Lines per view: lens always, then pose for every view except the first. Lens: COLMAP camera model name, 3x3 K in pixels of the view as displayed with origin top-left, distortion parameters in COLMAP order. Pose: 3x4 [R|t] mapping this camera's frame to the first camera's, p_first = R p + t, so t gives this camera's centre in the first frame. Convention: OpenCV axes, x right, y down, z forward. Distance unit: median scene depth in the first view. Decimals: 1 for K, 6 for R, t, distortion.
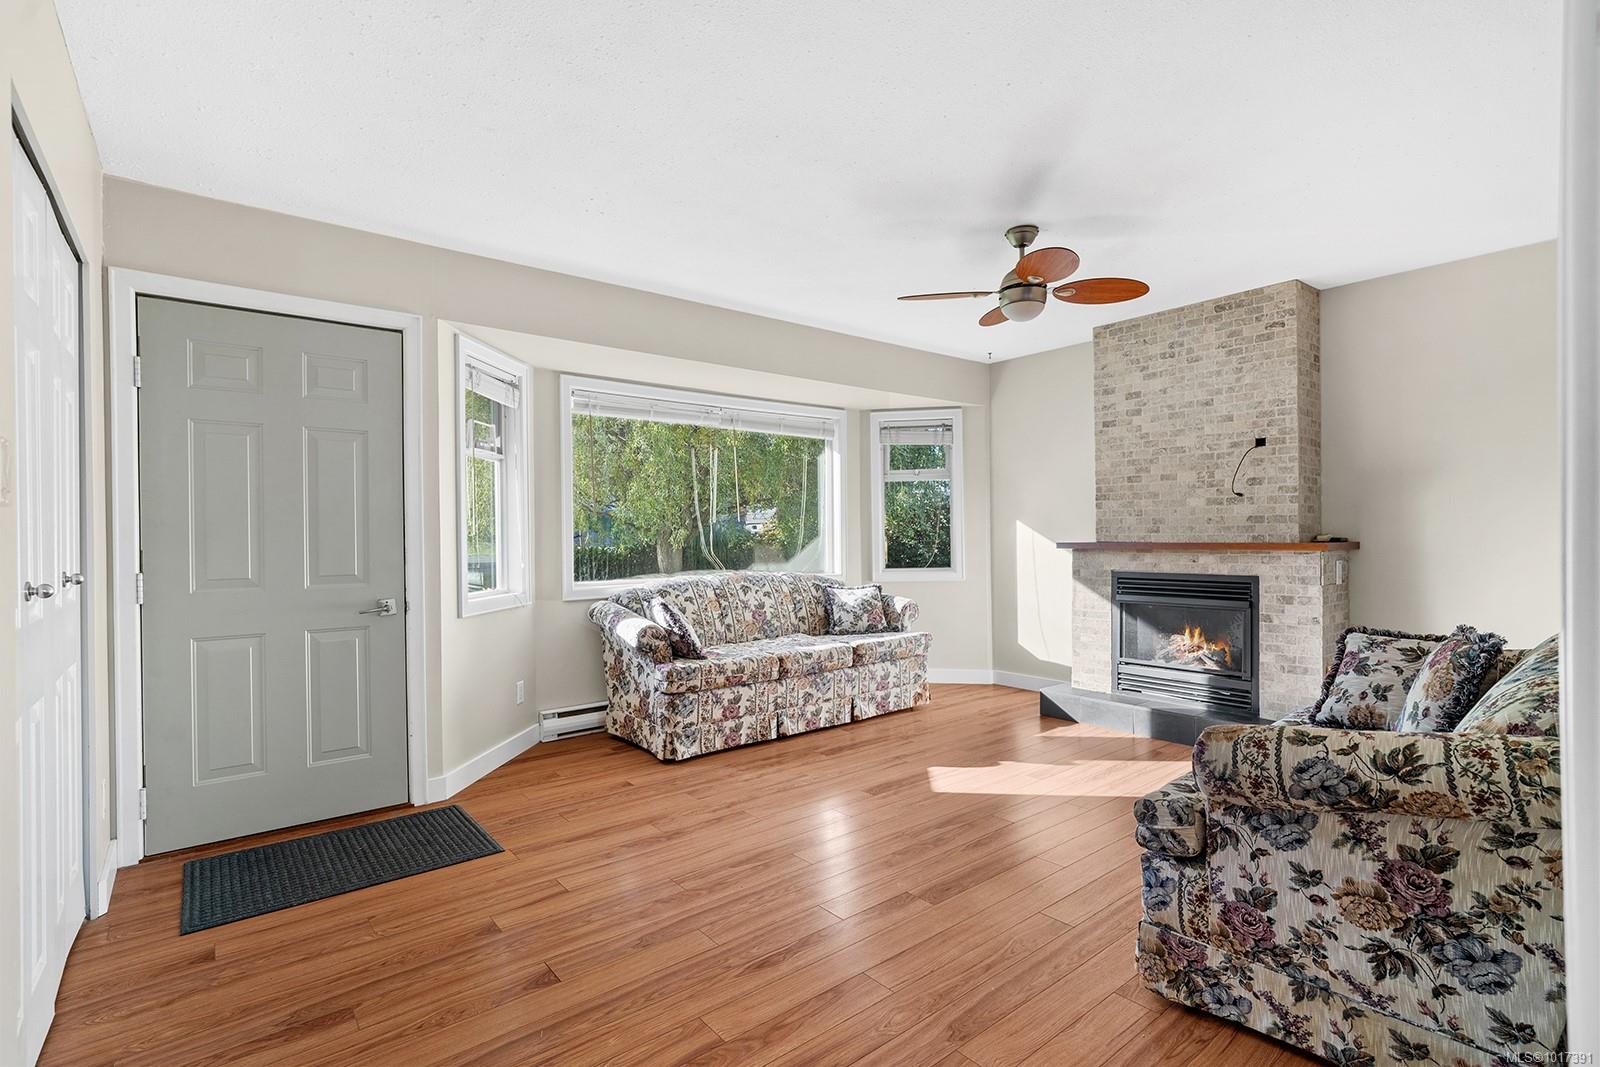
lens RADIAL K [[755.9, 0, 810.6], [0, 755.9, 537.6], [0, 0, 1]] dist [-0.015921, 0.004288]
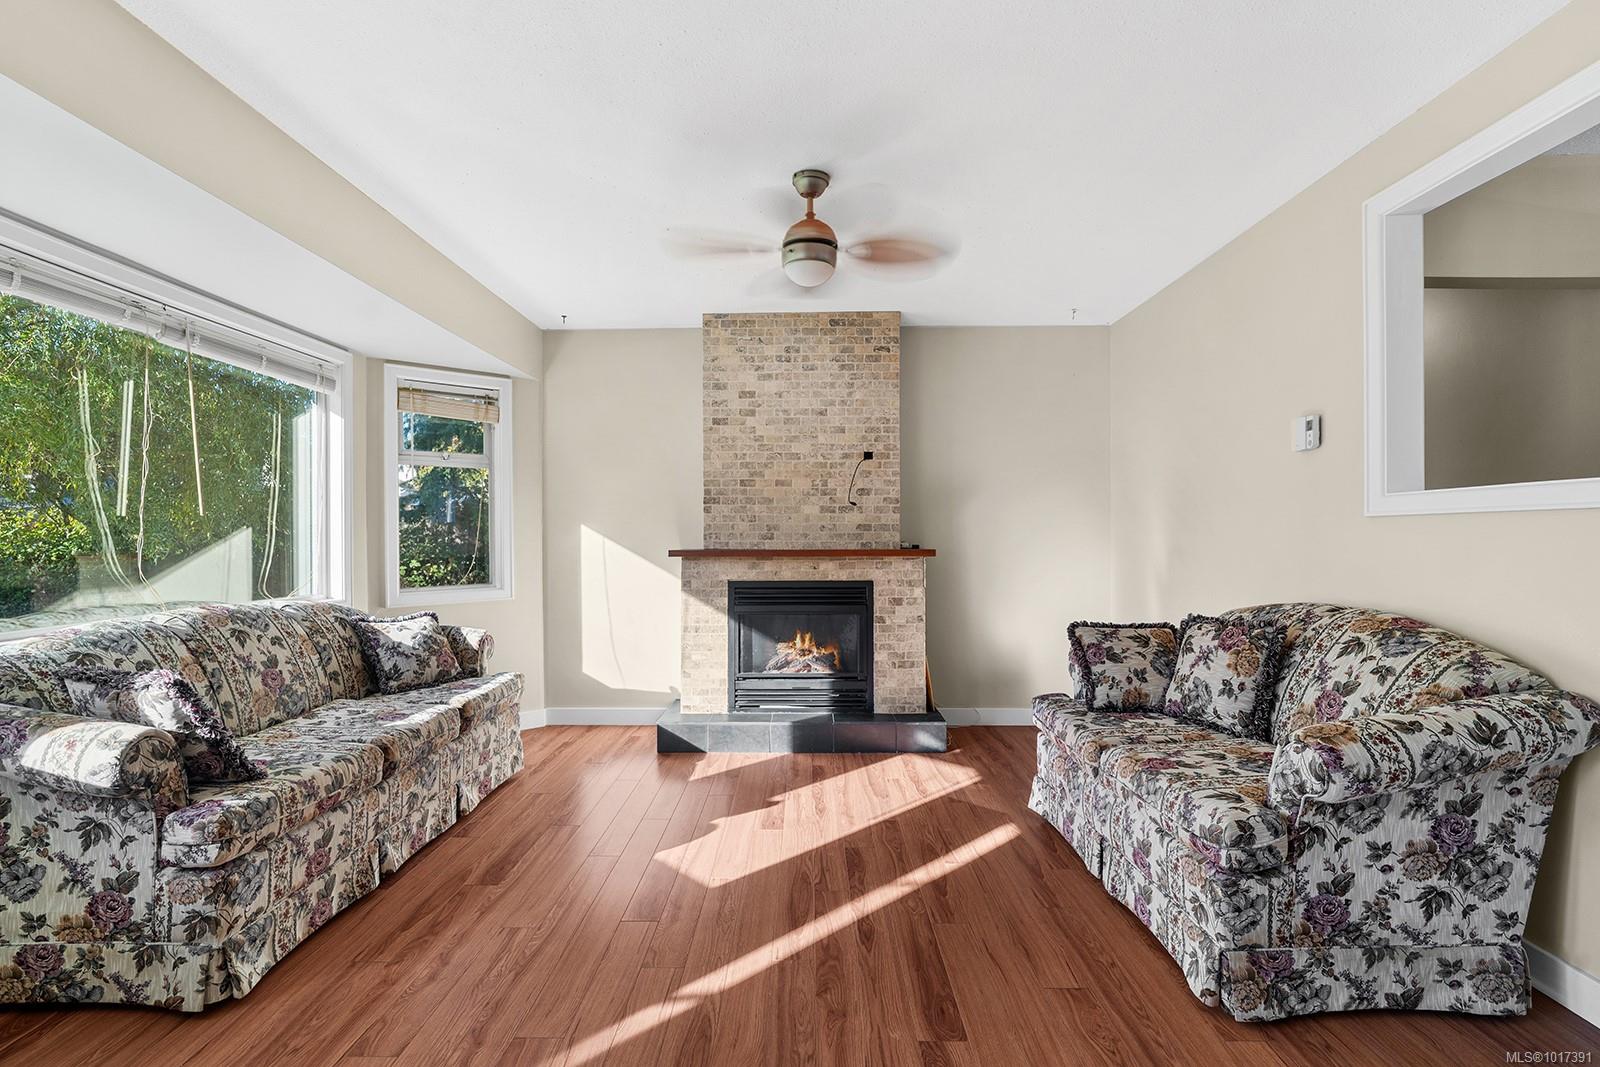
lens RADIAL K [[755.9, 0, 798.0], [0, 755.9, 551.2], [0, 0, 1]] dist [-0.015921, 0.004288]
pose [[0.642333, -0.005349, 0.766407, -0.297250], [0.000052, 0.999976, 0.006935, 0.001668], [-0.766425, -0.004415, 0.642318, 0.388603]]
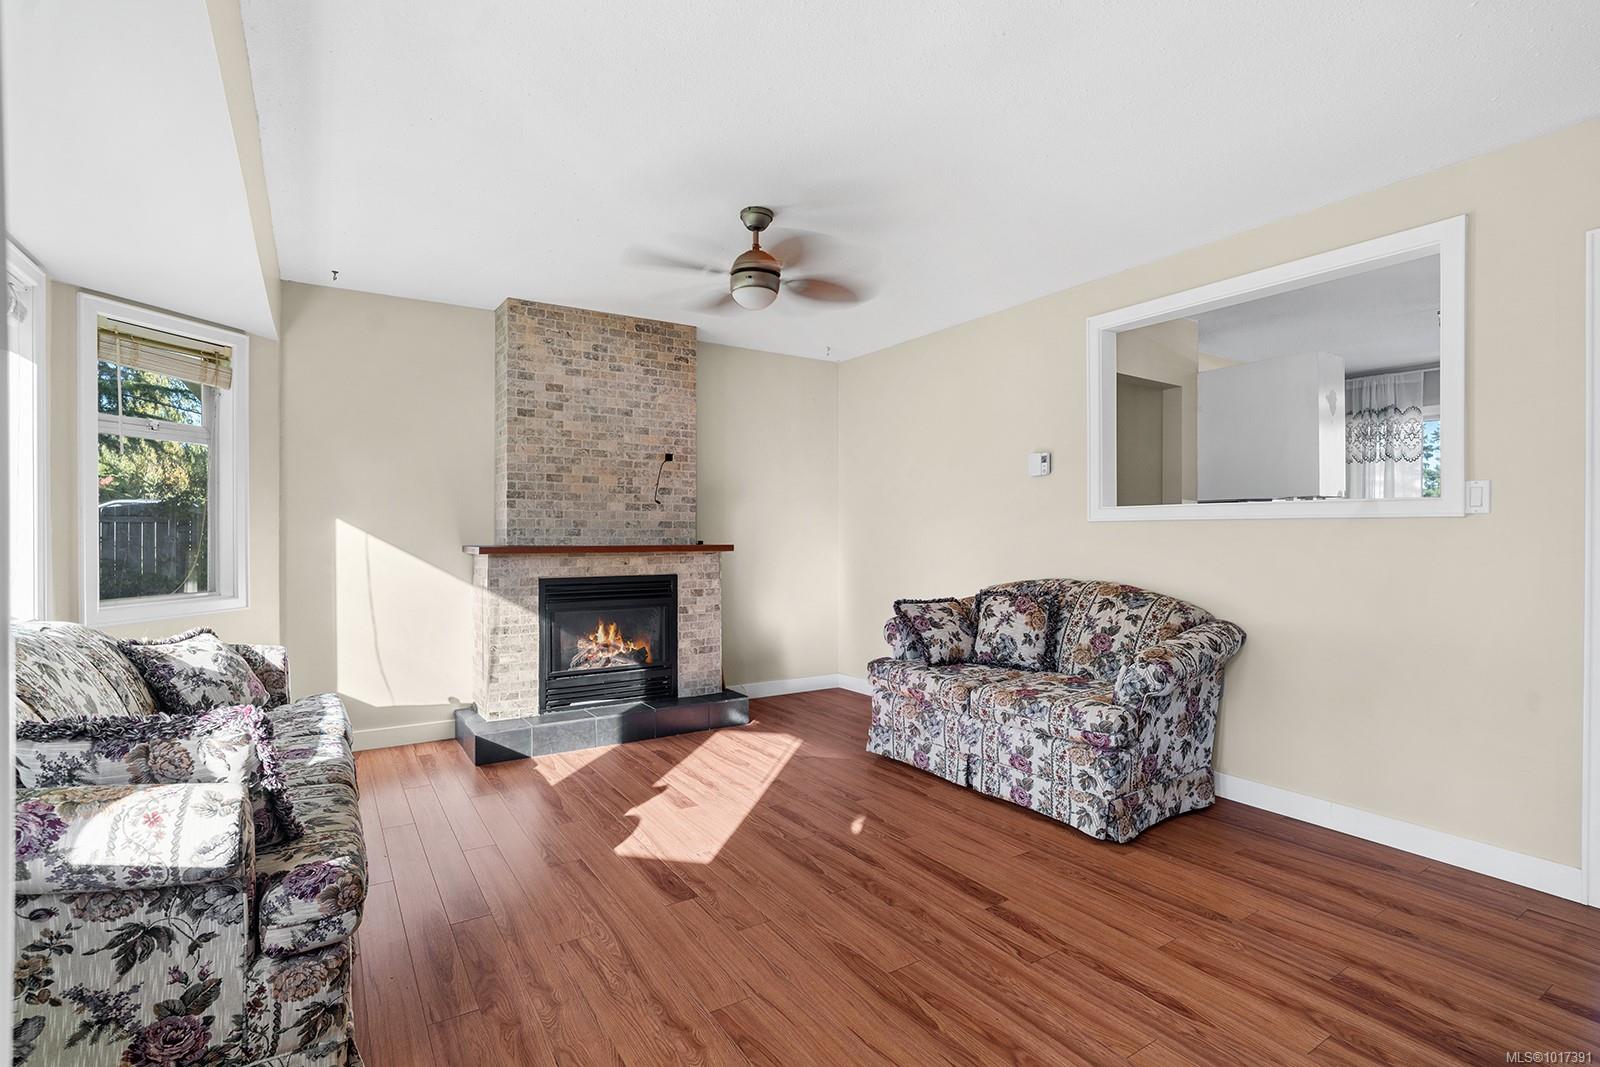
lens RADIAL K [[755.9, 0, 773.1], [0, 755.9, 538.4], [0, 0, 1]] dist [-0.015921, 0.004288]
pose [[0.120071, 0.003280, 0.992760, -0.528784], [0.002699, 0.999990, -0.003630, 0.001243], [-0.992762, 0.003115, 0.120061, 0.712842]]
